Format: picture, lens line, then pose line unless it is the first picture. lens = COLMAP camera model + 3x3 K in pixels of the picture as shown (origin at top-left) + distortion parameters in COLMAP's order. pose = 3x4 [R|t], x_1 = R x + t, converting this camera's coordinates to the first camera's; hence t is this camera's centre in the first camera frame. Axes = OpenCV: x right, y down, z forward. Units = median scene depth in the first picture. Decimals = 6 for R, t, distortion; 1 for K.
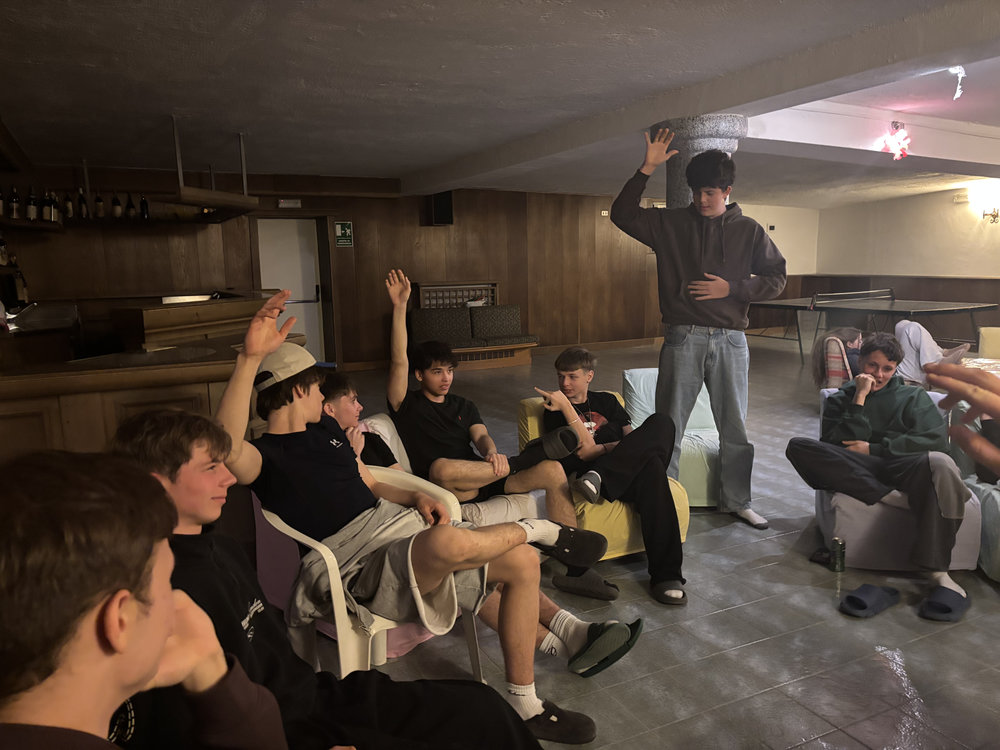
lens RADIAL K [[749.2, 0, 490.9], [0, 749.2, 379.3], [0, 0, 1]] dist [0.044143, -0.043718]
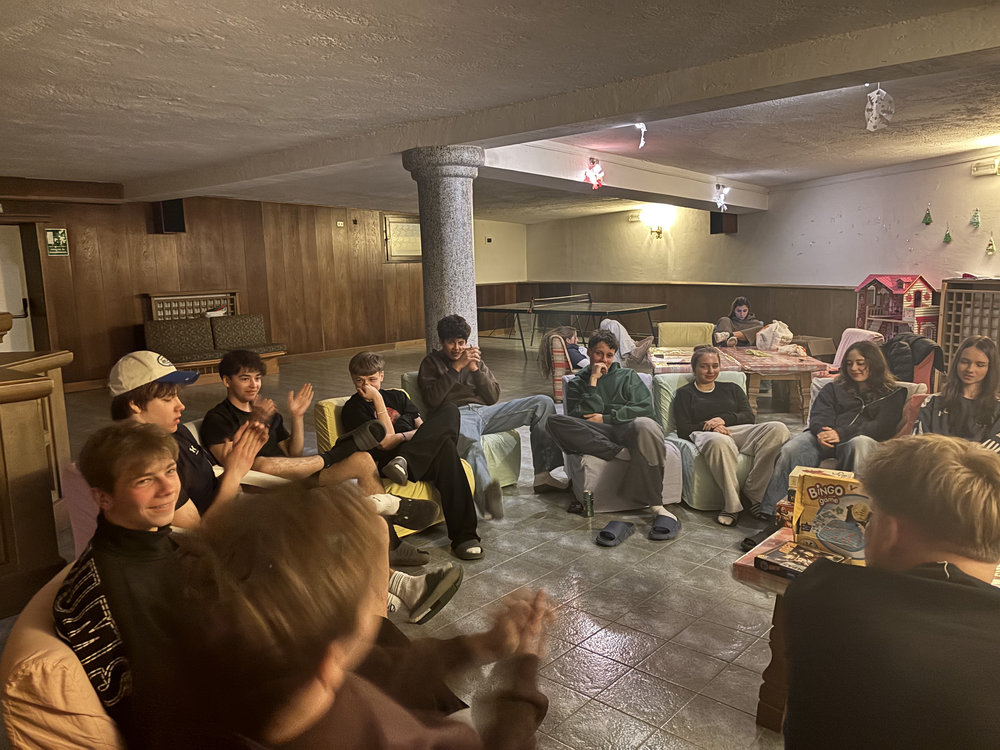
lens RADIAL K [[749.2, 0, 497.2], [0, 749.2, 378.3], [0, 0, 1]] dist [0.044143, -0.043718]
pose [[0.927874, -0.058851, 0.368222, -0.116221], [0.062456, 0.998045, 0.002131, 0.007490], [-0.367628, 0.021020, 0.929736, -0.105430]]
